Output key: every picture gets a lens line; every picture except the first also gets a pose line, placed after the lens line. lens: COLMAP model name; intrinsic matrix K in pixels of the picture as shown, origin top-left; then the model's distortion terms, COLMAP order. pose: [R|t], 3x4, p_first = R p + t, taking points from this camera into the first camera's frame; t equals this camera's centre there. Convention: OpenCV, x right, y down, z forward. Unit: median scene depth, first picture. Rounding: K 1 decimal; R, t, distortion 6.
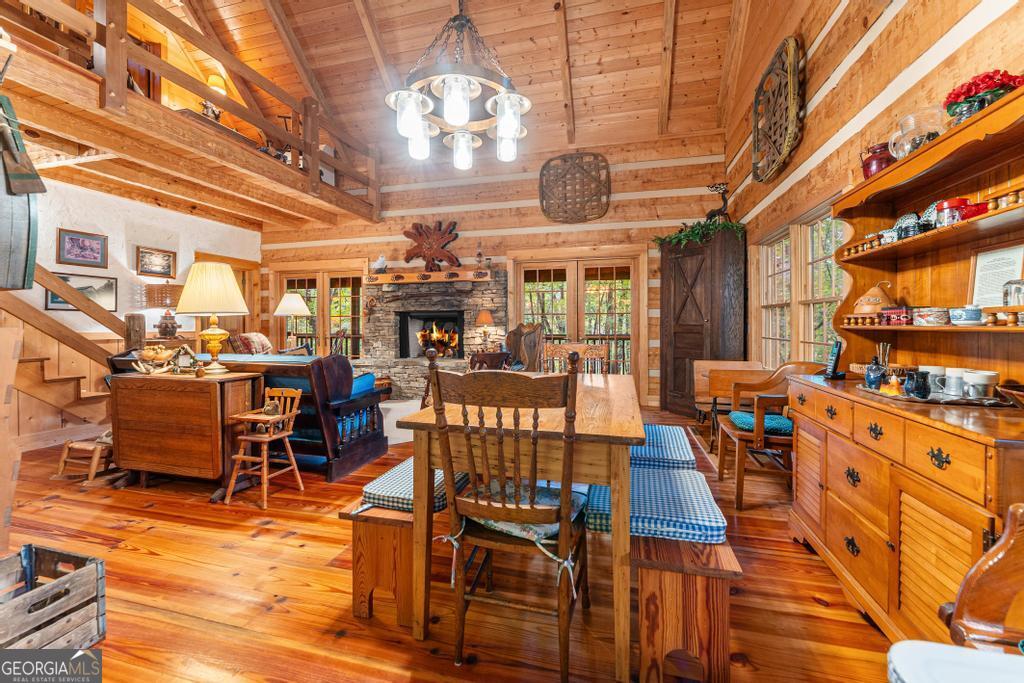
lens RADIAL K [[422.9, 0, 517.7], [0, 422.9, 330.2], [0, 0, 1]] dist [0.000287, -0.000056]
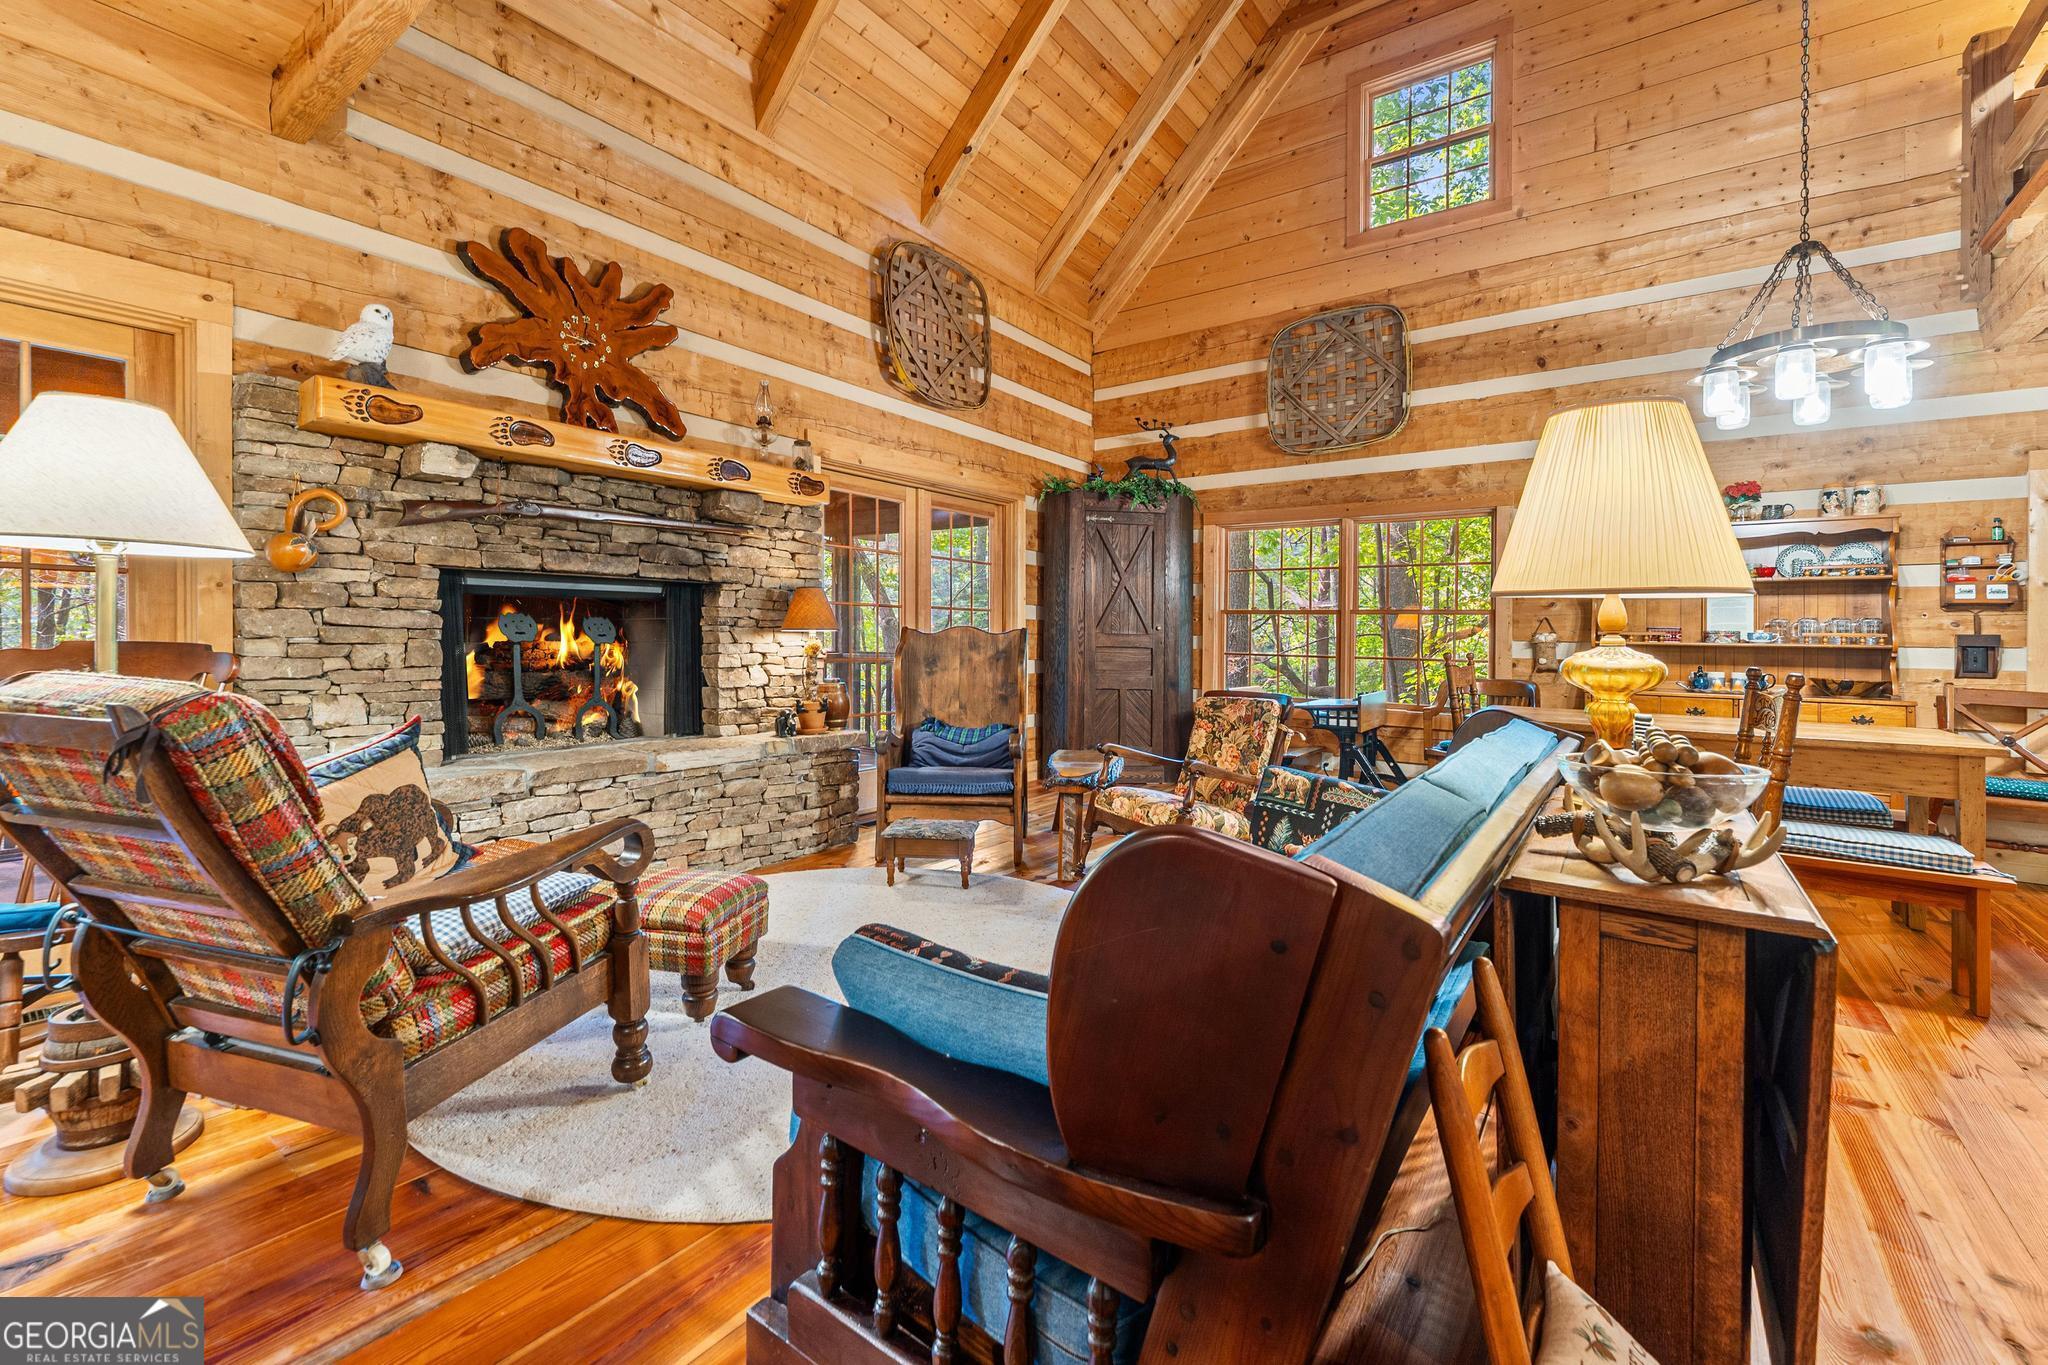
lens RADIAL K [[851.8, 0, 1029.5], [0, 851.8, 624.1], [0, 0, 1]] dist [0.000538, -0.000555]
pose [[0.366834, 0.018077, 0.930111, -0.655972], [-0.001319, 0.999820, -0.018912, -0.004102], [-0.930286, 0.005711, 0.366791, 0.562843]]
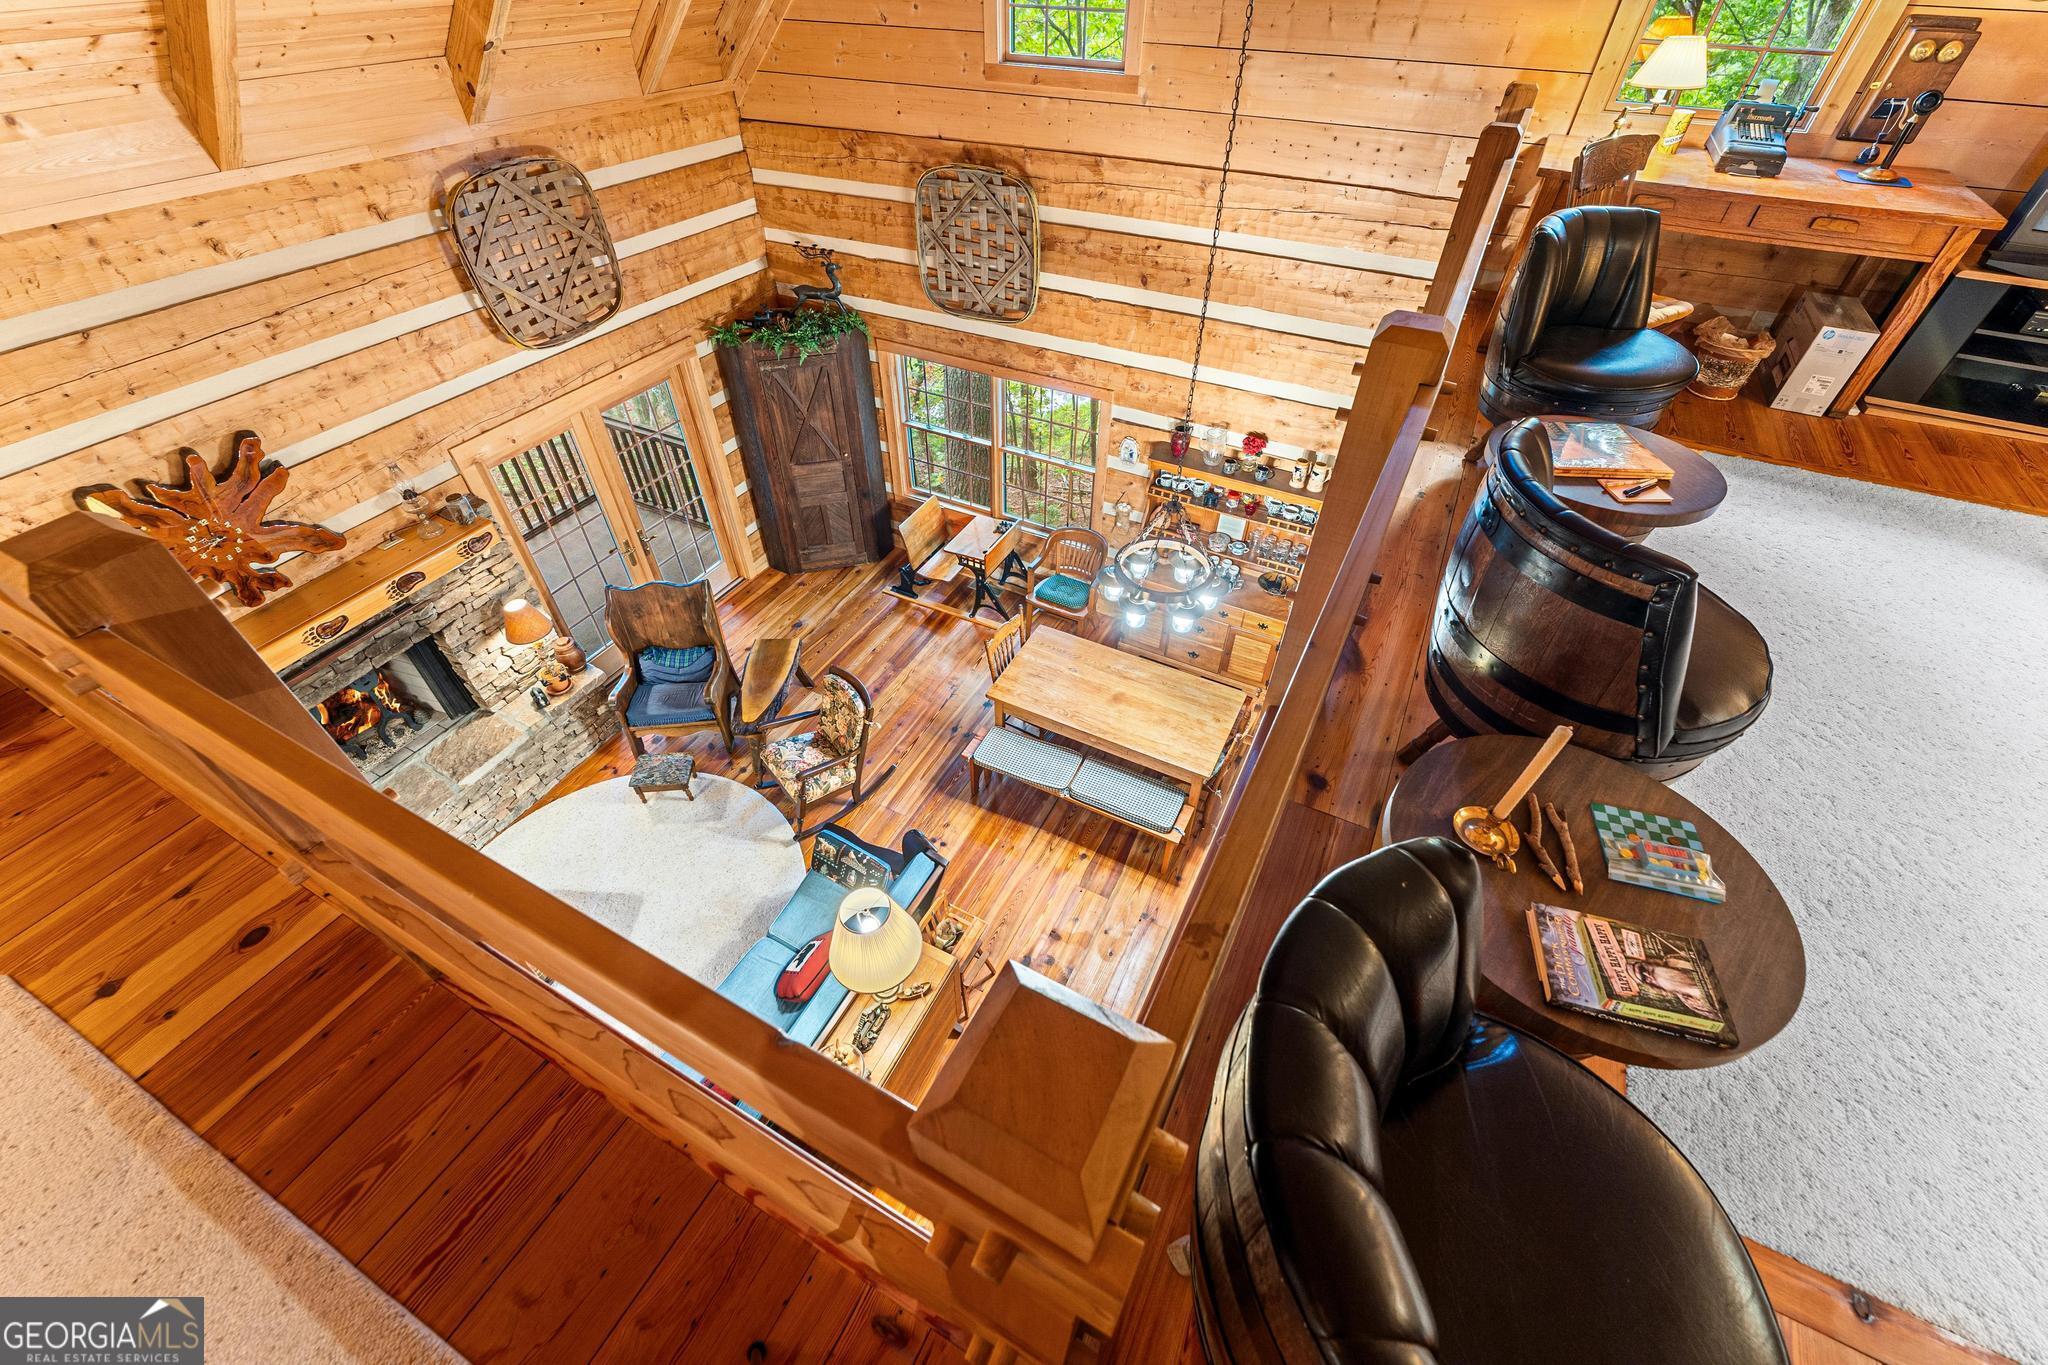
lens RADIAL K [[820.4, 0, 1020.9], [0, 820.4, 675.6], [0, 0, 1]] dist [-0.001152, 0.000028]
pose [[0.220186, -0.662486, 0.715982, -0.619466], [0.005329, 0.734802, 0.678261, -0.567421], [-0.975443, -0.145528, 0.165324, 0.320167]]
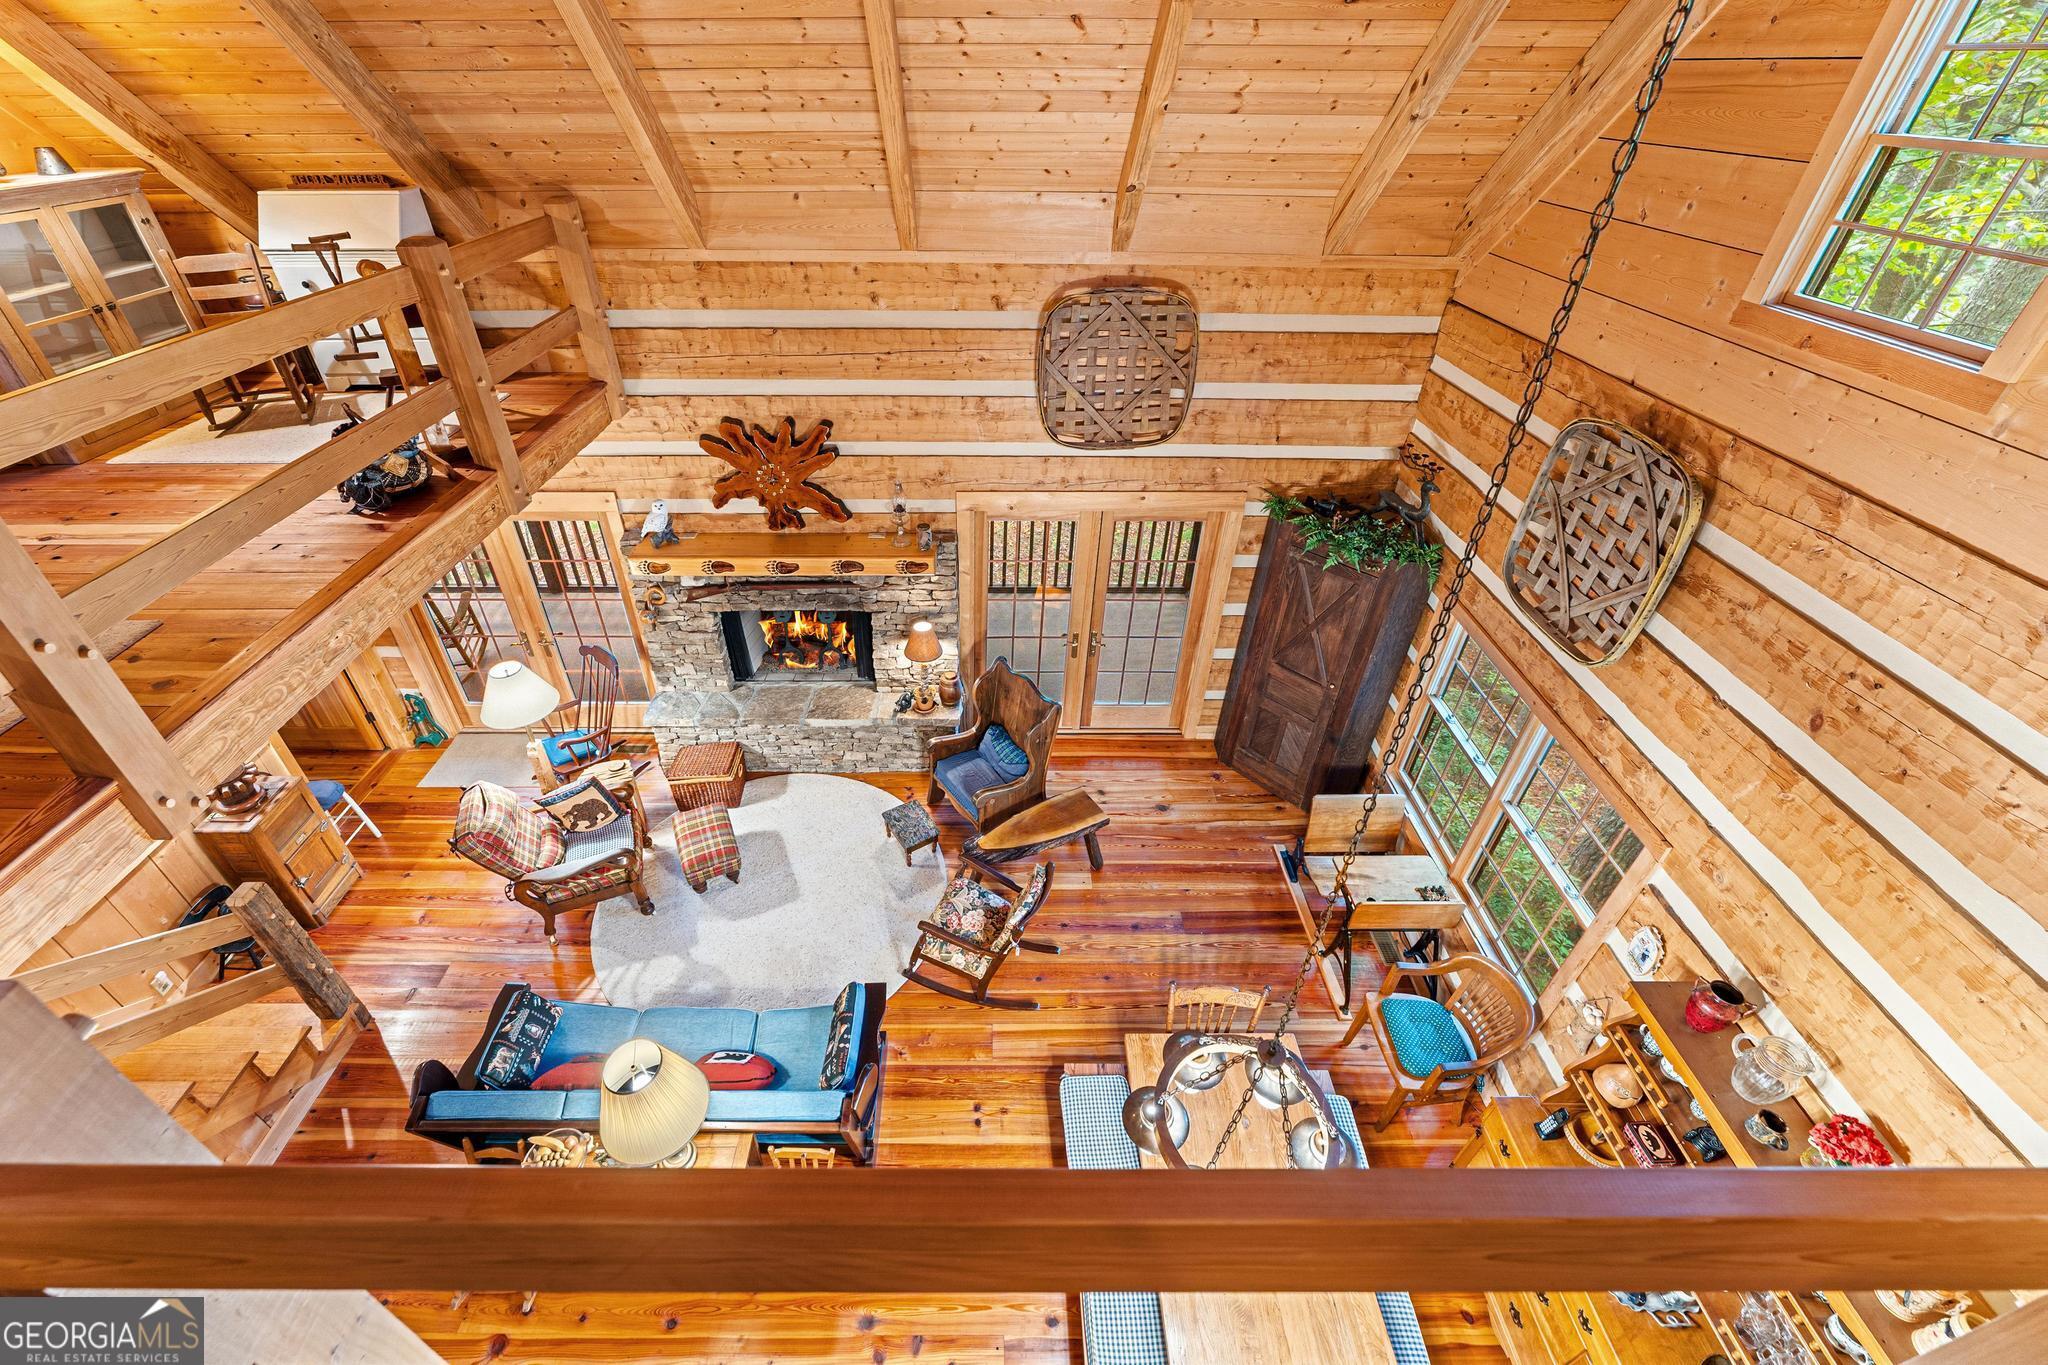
lens RADIAL K [[833.0, 0, 975.0], [0, 833.0, 663.3], [0, 0, 1]] dist [-0.000010, -0.000669]
pose [[0.966382, -0.142151, 0.214242, -0.232459], [-0.006444, 0.819611, 0.572884, -0.567785], [-0.257031, -0.555005, 0.791142, 0.176806]]
